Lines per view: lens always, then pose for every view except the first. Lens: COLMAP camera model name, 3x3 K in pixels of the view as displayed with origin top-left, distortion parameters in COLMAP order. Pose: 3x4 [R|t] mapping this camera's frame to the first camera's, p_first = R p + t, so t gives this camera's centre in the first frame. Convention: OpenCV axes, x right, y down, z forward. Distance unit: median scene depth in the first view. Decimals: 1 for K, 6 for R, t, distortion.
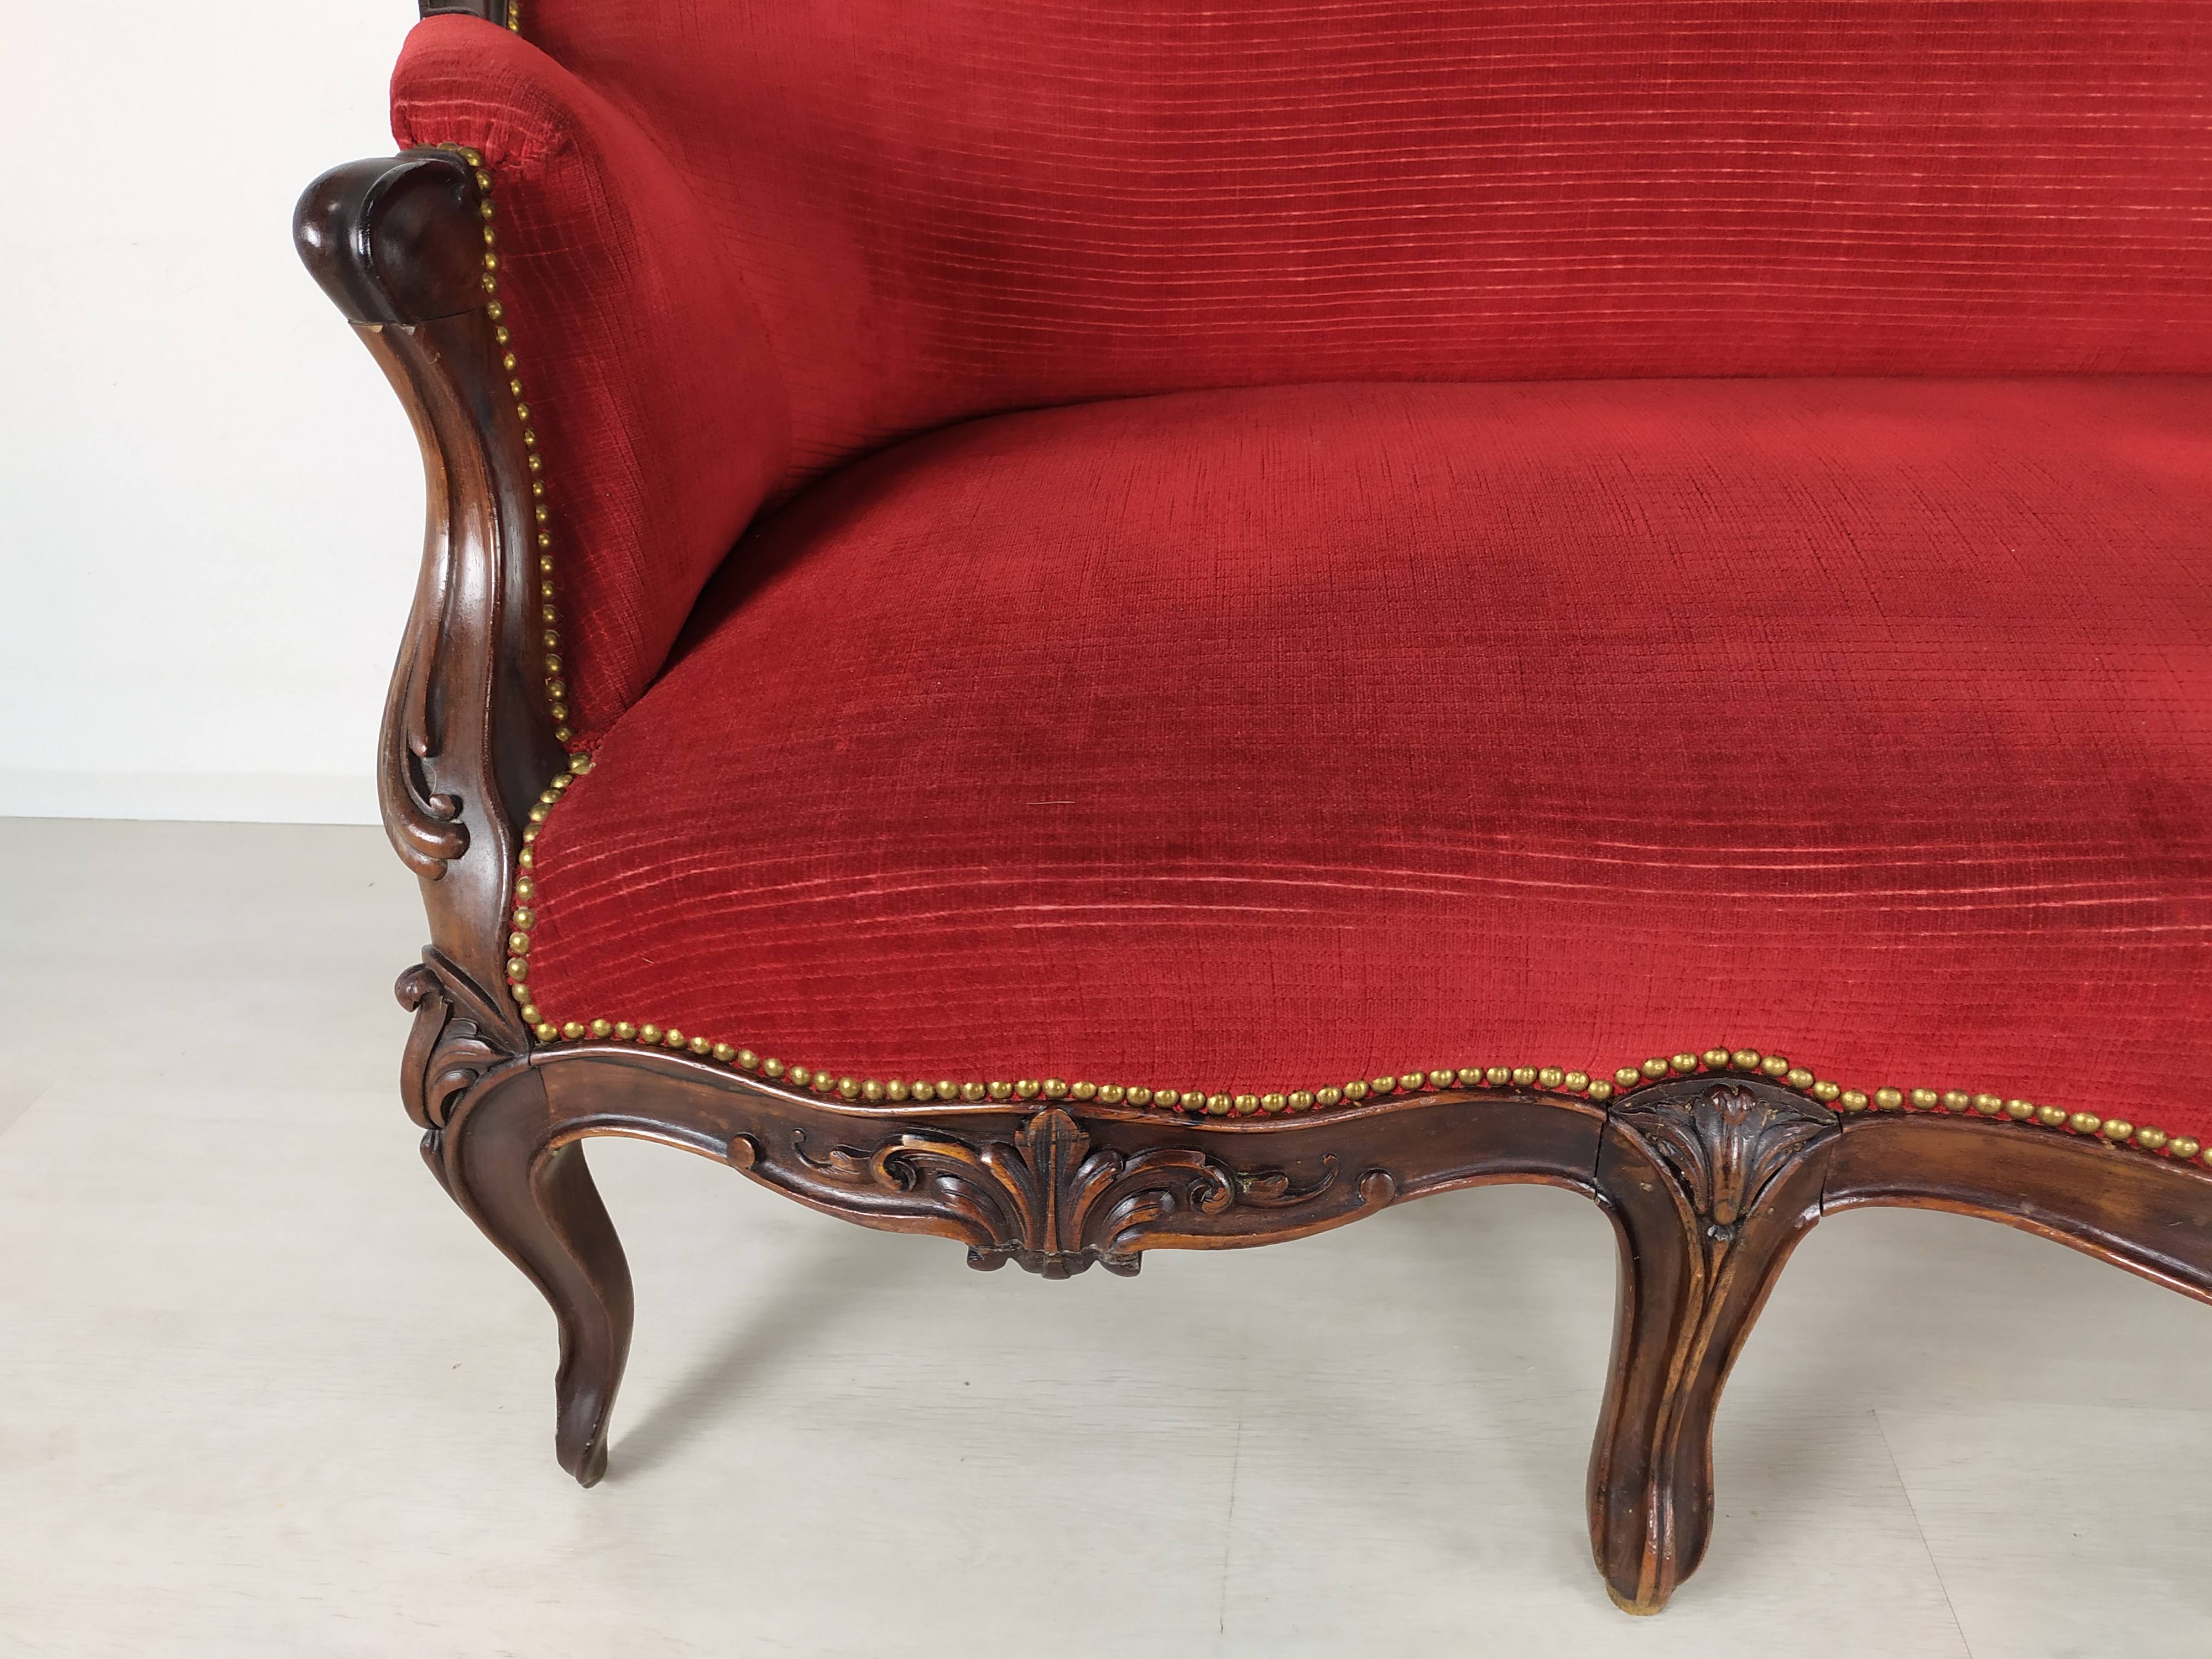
lens RADIAL K [[1677.6, 0, 1086.5], [0, 1677.6, 835.1], [0, 0, 1]] dist [0.053456, -0.052211]
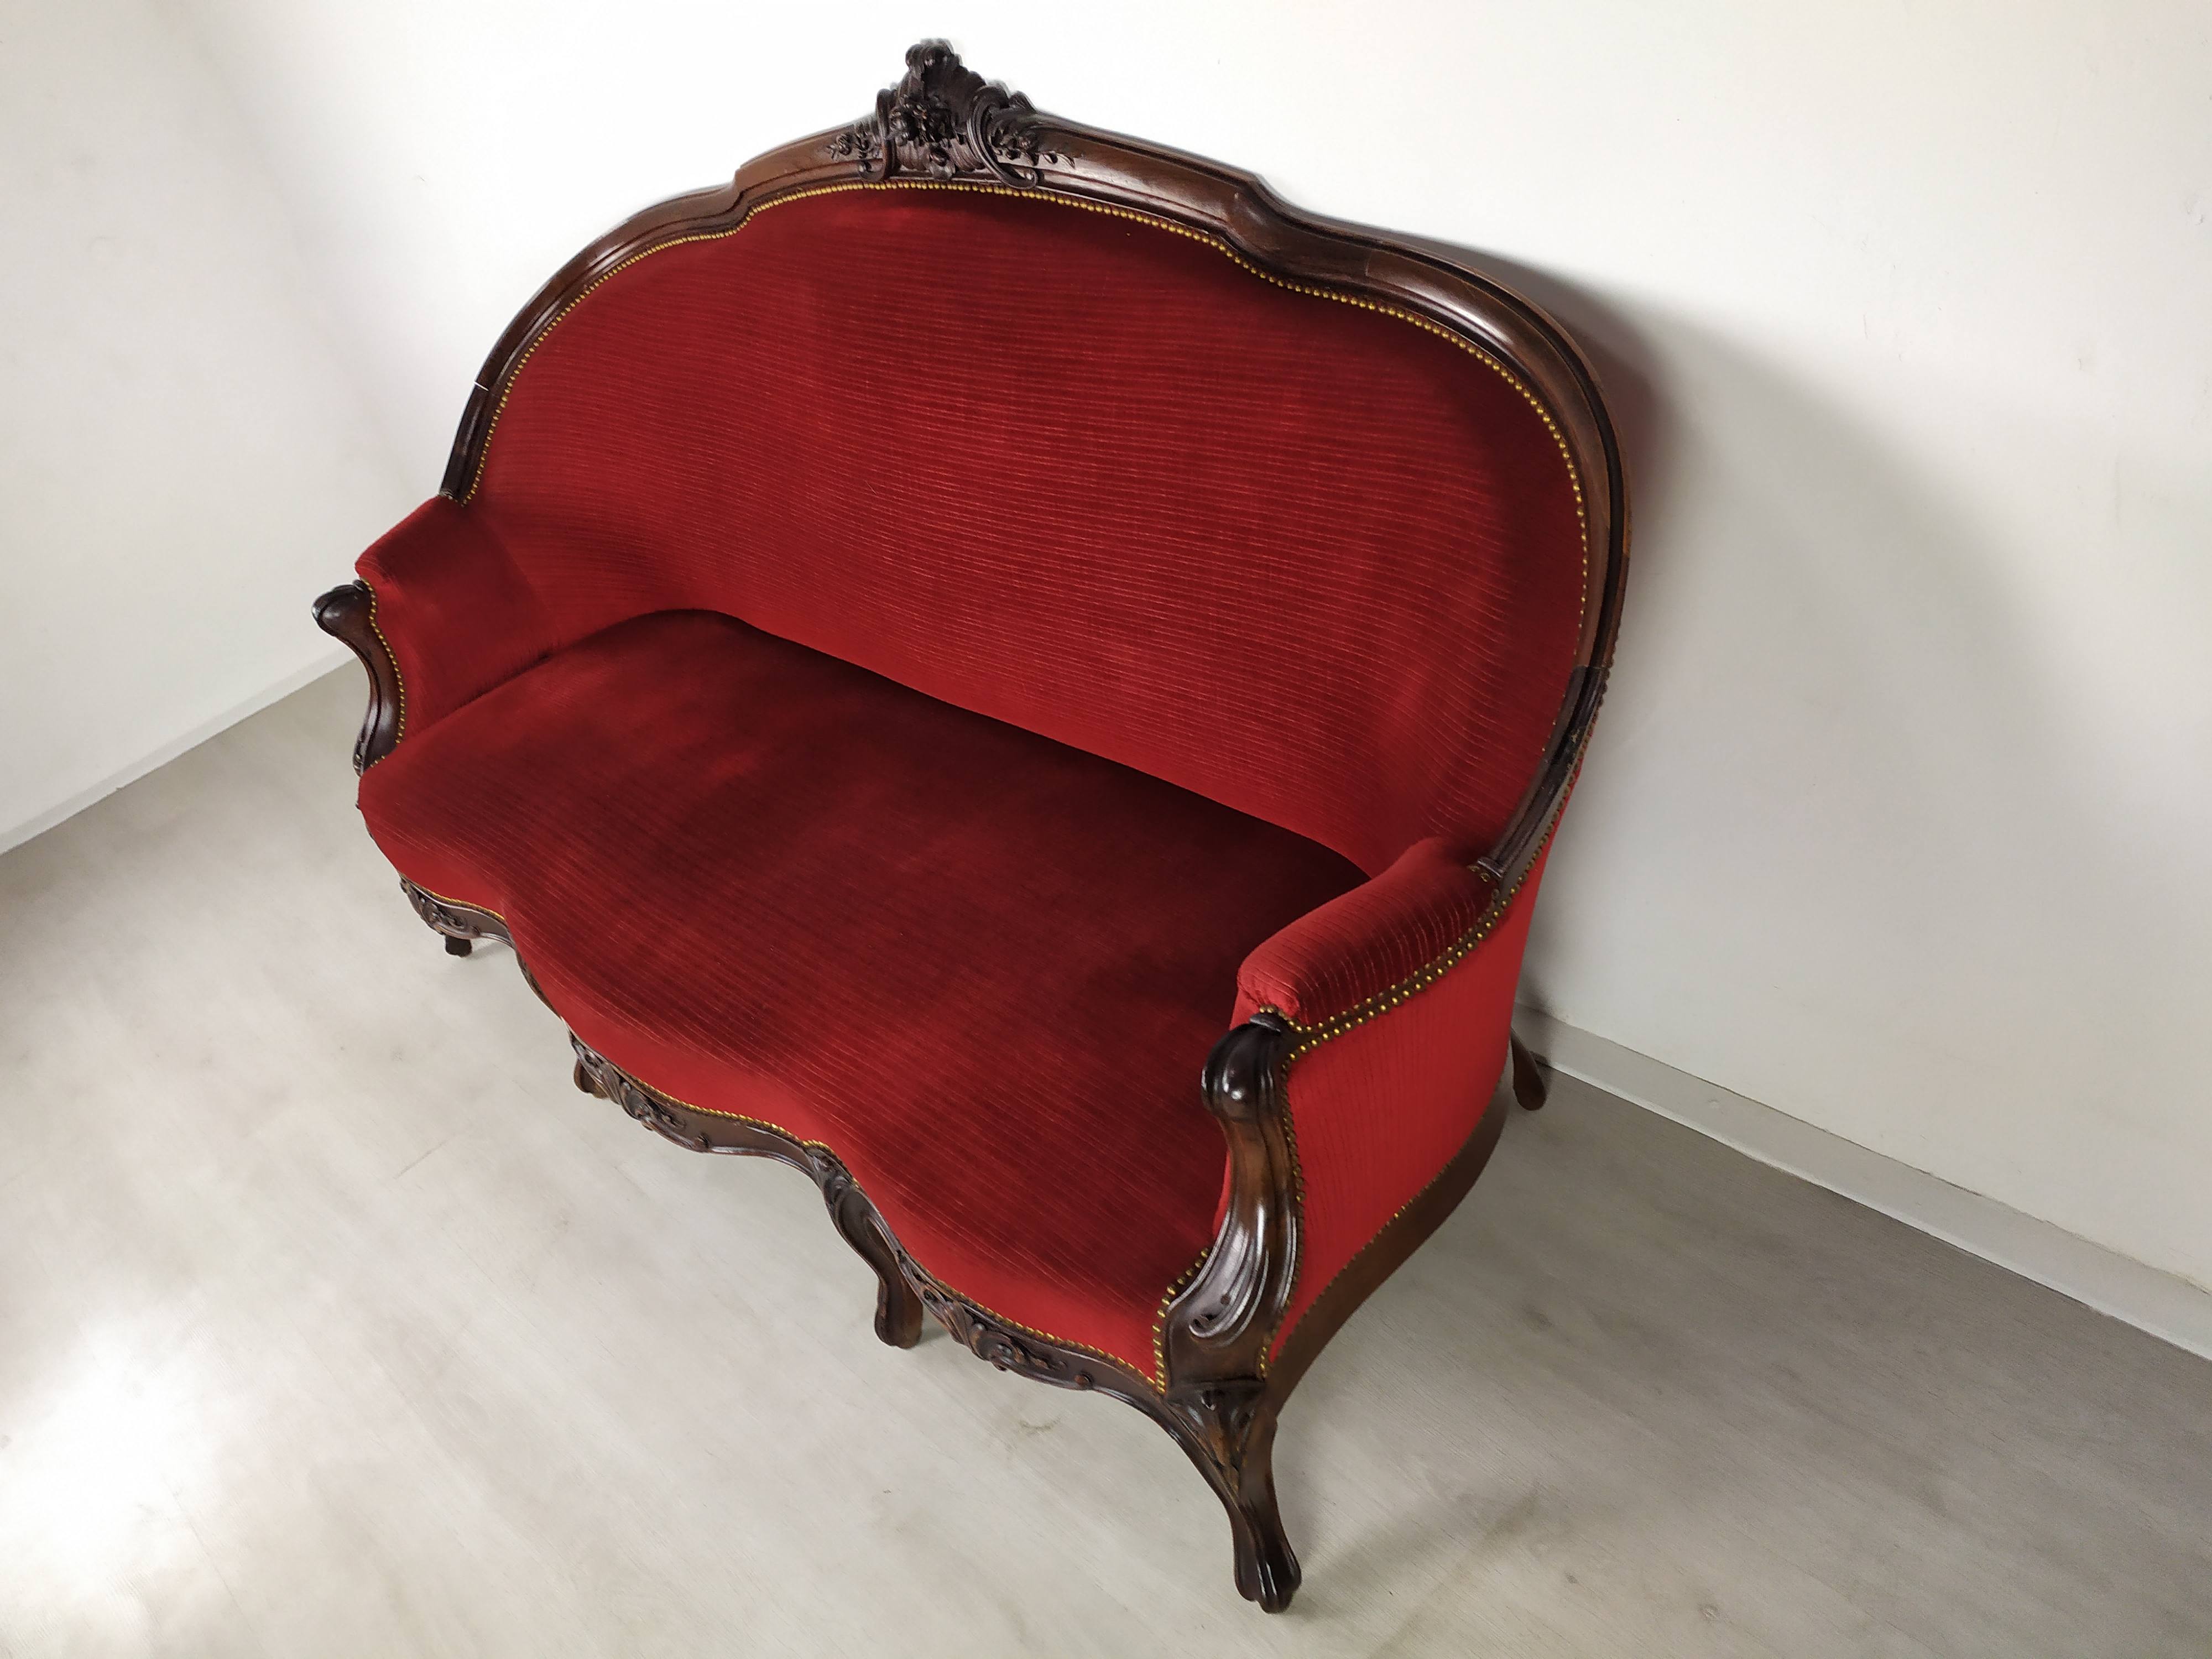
lens RADIAL K [[1677.6, 0, 1103.2], [0, 1677.6, 813.6], [0, 0, 1]] dist [0.053456, -0.052211]
pose [[0.741128, 0.249395, -0.623324, 2.207776], [-0.129087, 0.964055, 0.232240, -0.677892], [0.658837, -0.091656, 0.746681, -0.477834]]
